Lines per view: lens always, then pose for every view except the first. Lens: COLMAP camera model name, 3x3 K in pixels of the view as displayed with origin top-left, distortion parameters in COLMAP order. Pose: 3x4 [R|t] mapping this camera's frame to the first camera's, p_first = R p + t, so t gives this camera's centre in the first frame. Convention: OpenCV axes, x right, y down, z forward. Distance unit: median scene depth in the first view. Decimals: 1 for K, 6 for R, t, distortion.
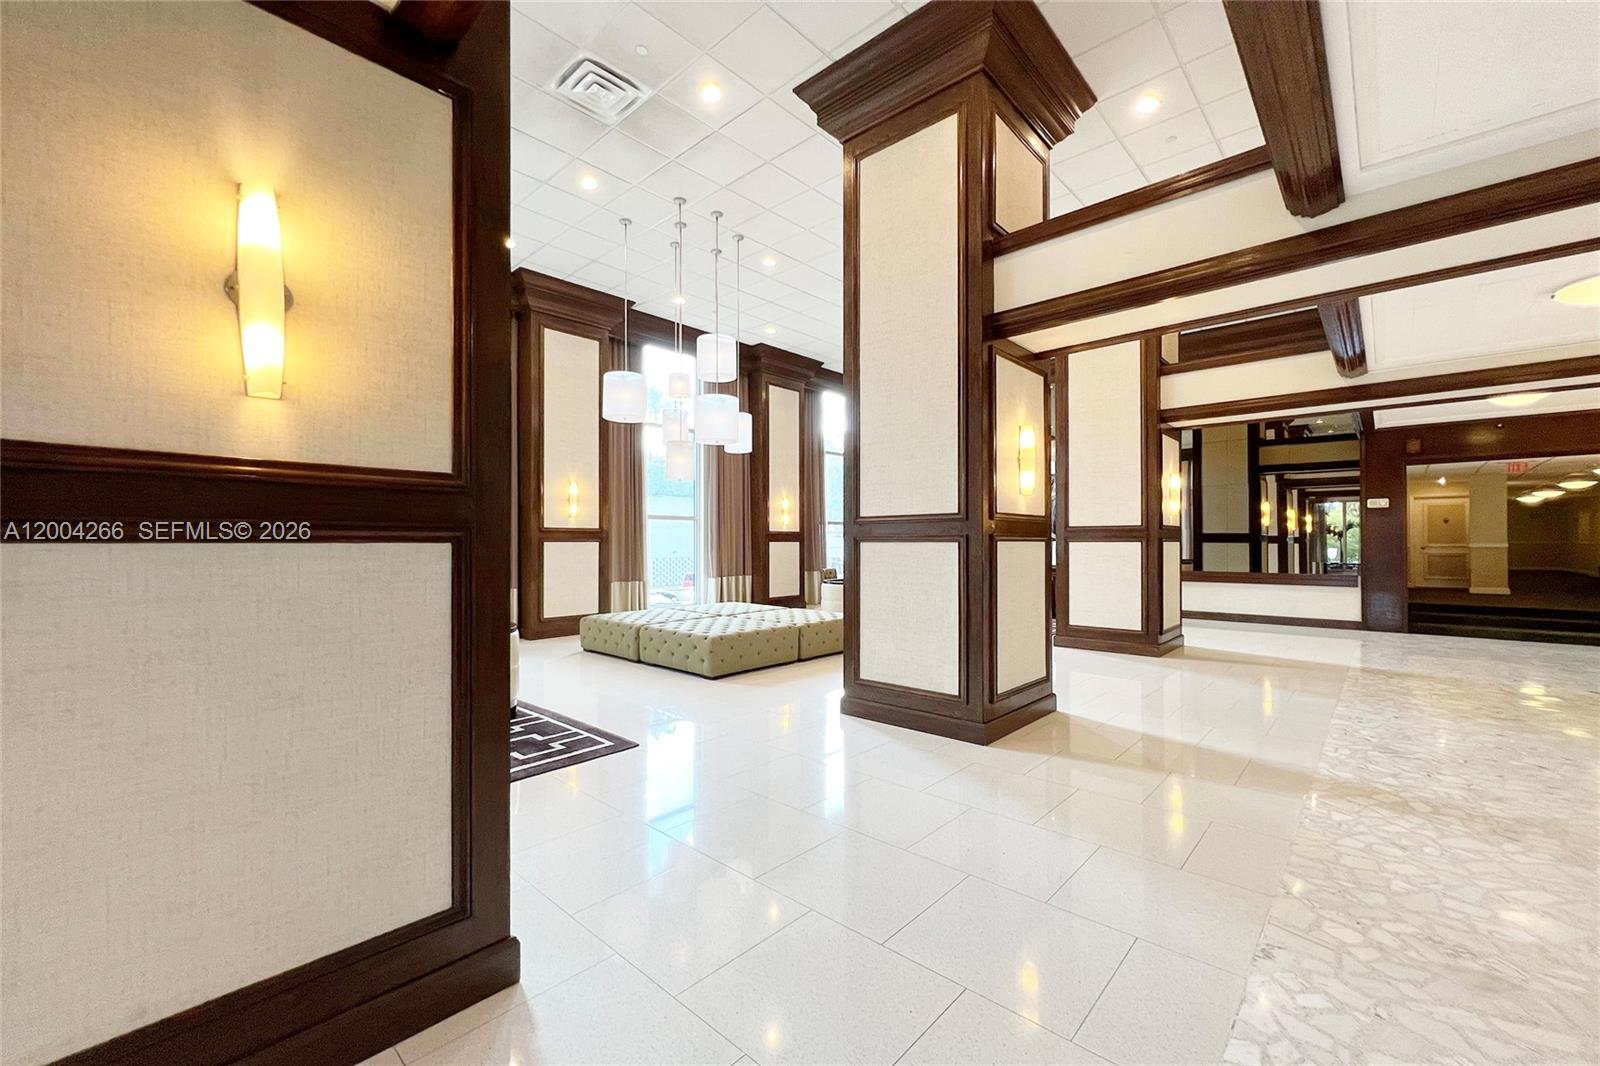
lens RADIAL K [[637.4, 0, 800.0], [0, 637.4, 533.0], [0, 0, 1]] dist [0.000208, 0.000006]
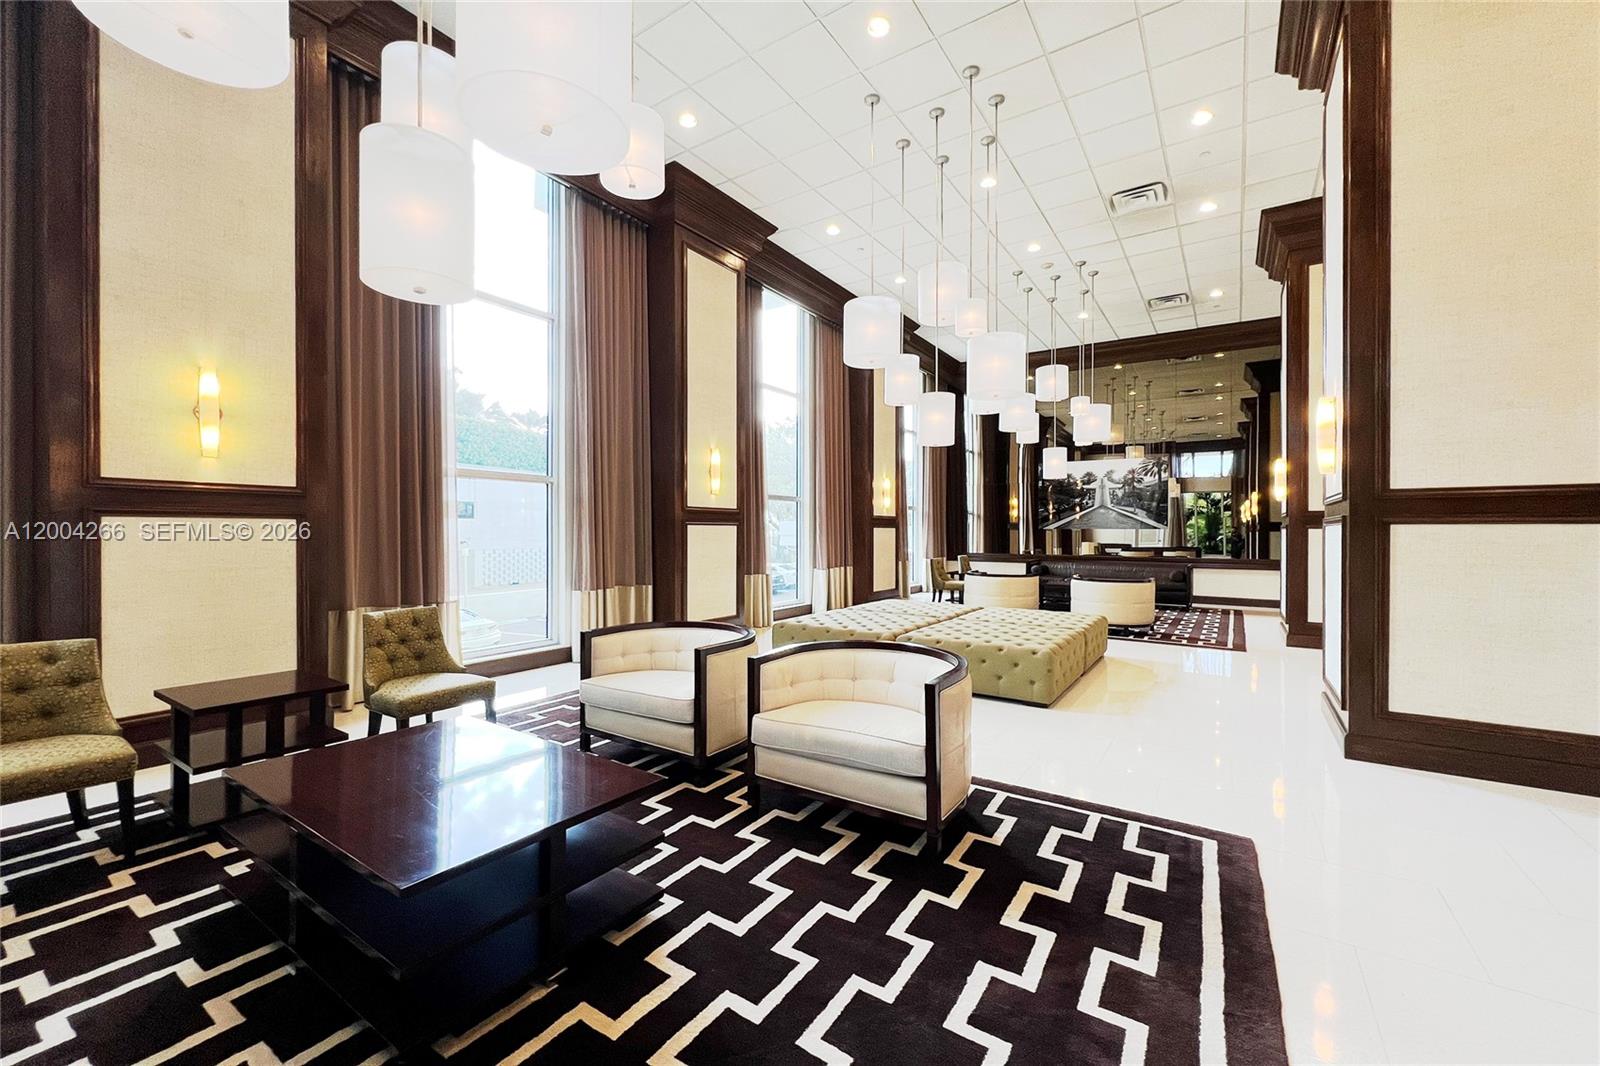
lens RADIAL K [[637.4, 0, 800.0], [0, 637.4, 533.0], [0, 0, 1]] dist [0.000208, 0.000006]
pose [[0.989274, 0.003135, 0.146040, -0.347169], [-0.006080, 0.999787, 0.019725, 0.006309], [-0.145947, -0.020402, 0.989082, 0.192130]]
